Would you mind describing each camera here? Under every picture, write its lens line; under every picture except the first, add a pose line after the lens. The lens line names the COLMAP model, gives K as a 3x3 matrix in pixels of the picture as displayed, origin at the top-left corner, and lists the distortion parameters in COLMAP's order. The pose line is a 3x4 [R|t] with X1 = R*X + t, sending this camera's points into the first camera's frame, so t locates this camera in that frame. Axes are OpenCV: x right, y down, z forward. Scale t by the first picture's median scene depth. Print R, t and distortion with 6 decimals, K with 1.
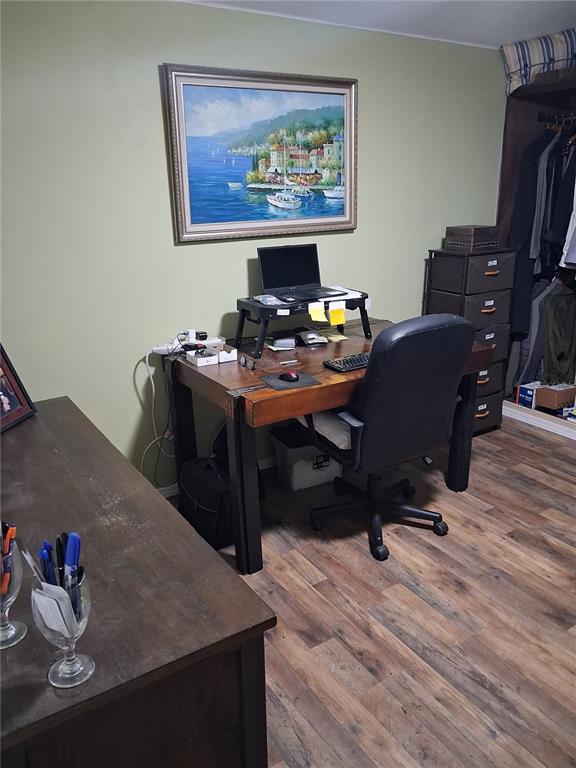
lens RADIAL K [[601.7, 0, 288.0], [0, 601.7, 384.0], [0, 0, 1]] dist [0.006564, -0.003358]
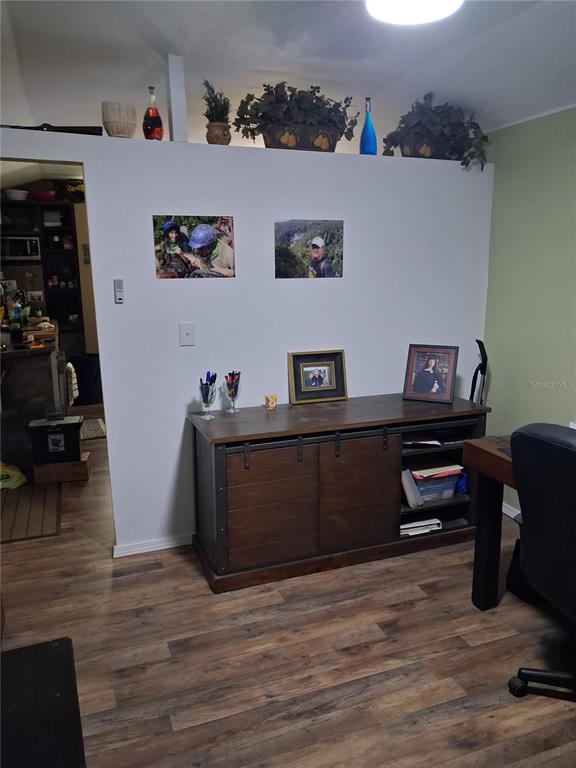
lens RADIAL K [[601.7, 0, 288.0], [0, 601.7, 384.0], [0, 0, 1]] dist [0.006564, -0.003358]
pose [[-0.206838, 0.214970, -0.954466, 1.215557], [-0.298843, 0.915058, 0.270856, -0.311880], [0.931617, 0.341259, -0.125026, 0.858027]]
